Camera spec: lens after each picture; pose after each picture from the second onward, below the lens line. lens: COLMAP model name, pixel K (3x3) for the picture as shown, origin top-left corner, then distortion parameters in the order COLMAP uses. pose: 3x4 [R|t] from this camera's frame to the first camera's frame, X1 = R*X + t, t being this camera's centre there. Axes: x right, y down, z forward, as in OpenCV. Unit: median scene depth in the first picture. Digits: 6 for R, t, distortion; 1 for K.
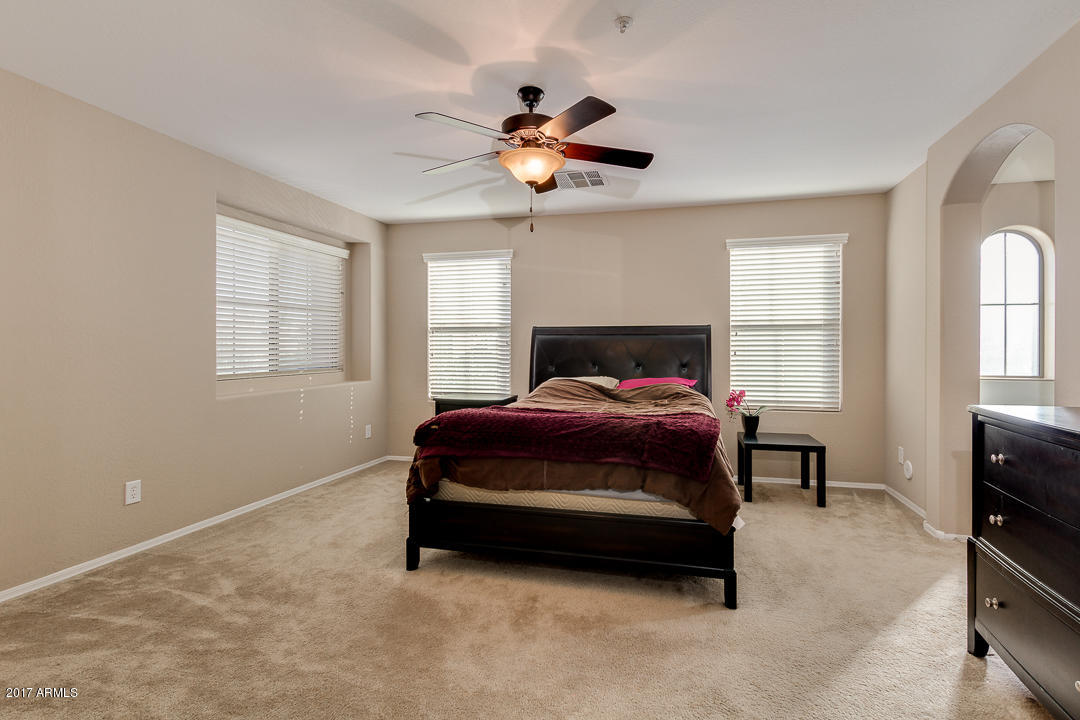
lens RADIAL K [[490.6, 0, 543.4], [0, 490.6, 362.6], [0, 0, 1]] dist [-0.002120, -0.000181]
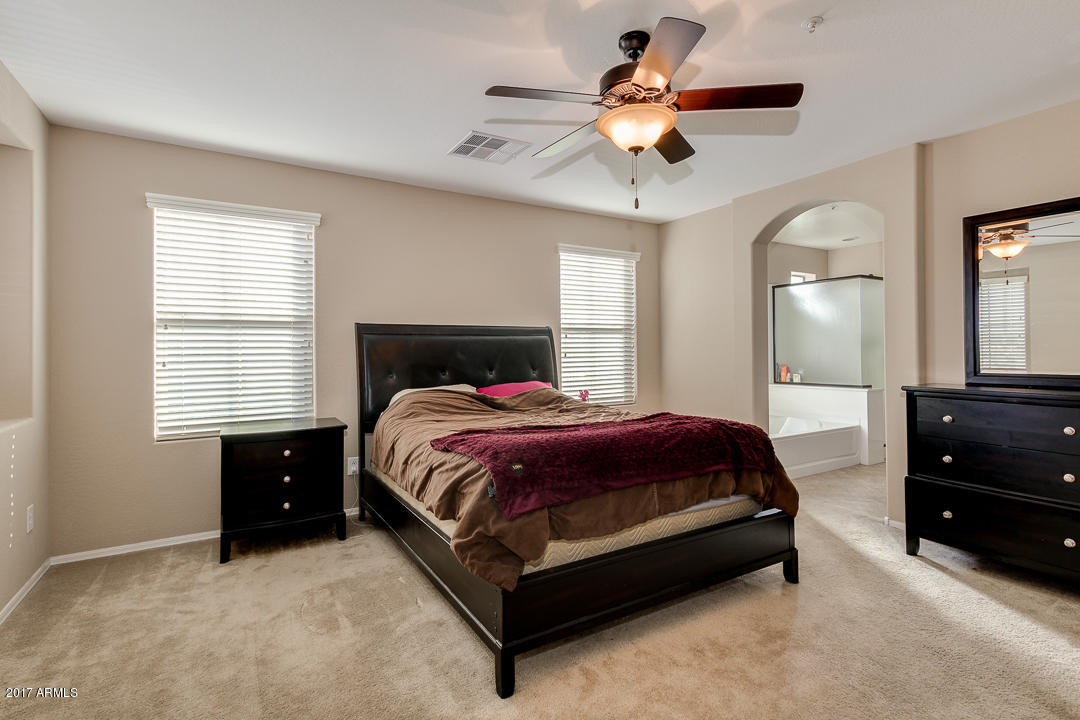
lens RADIAL K [[517.3, 0, 555.6], [0, 517.3, 349.0], [0, 0, 1]] dist [0.004084, 0.000122]
pose [[0.704640, -0.004578, 0.709550, -0.393084], [0.027763, 0.999391, -0.021123, -0.009142], [-0.709021, 0.034583, 0.704338, 0.254773]]
